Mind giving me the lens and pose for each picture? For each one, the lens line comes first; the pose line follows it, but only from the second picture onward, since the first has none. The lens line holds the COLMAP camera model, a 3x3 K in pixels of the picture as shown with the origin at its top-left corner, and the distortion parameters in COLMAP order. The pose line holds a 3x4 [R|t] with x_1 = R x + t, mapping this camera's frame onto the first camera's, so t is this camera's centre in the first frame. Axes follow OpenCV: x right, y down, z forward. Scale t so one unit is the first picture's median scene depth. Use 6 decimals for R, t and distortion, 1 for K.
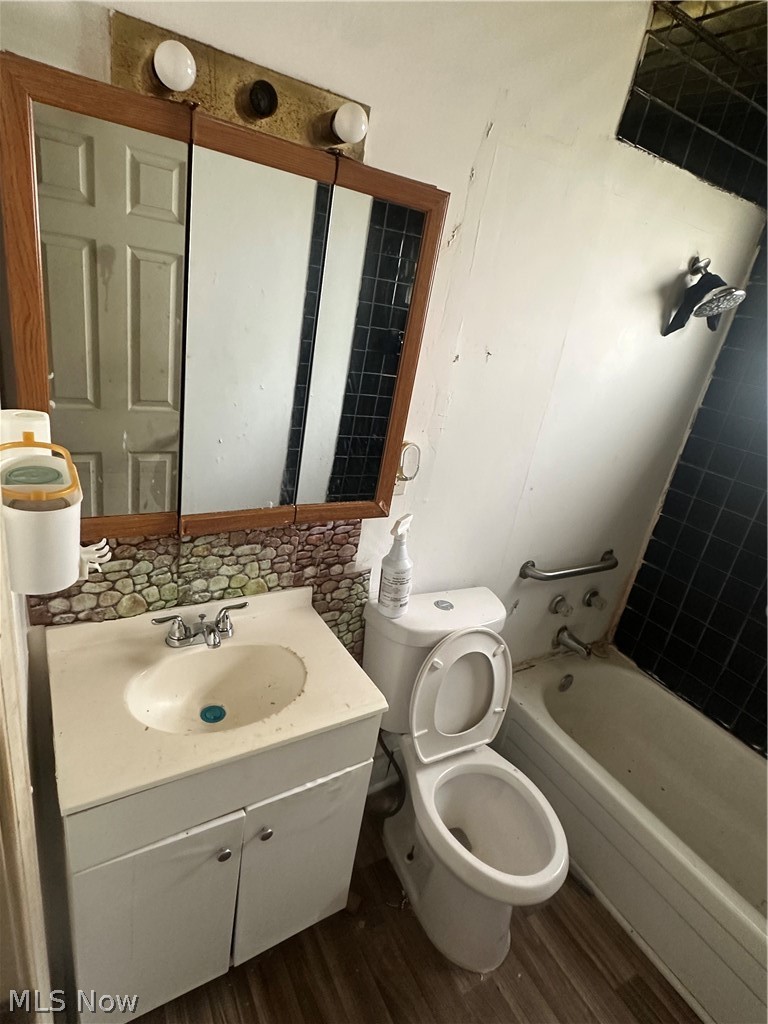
lens RADIAL K [[546.5, 0, 378.7], [0, 546.5, 509.3], [0, 0, 1]] dist [-0.003392, 0.000853]
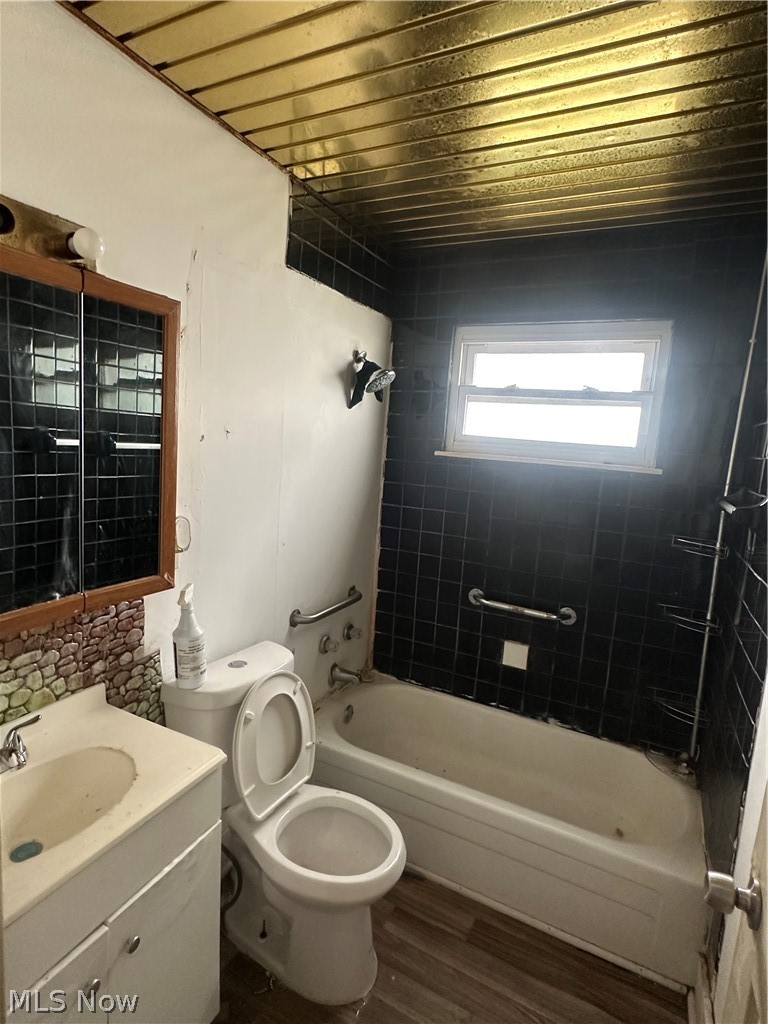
lens RADIAL K [[546.5, 0, 378.7], [0, 546.5, 509.3], [0, 0, 1]] dist [-0.003392, 0.000853]
pose [[0.842297, -0.177320, 0.509012, -0.144206], [0.262888, 0.959552, -0.100749, 0.071206], [-0.470559, 0.218674, 0.854843, -0.099617]]
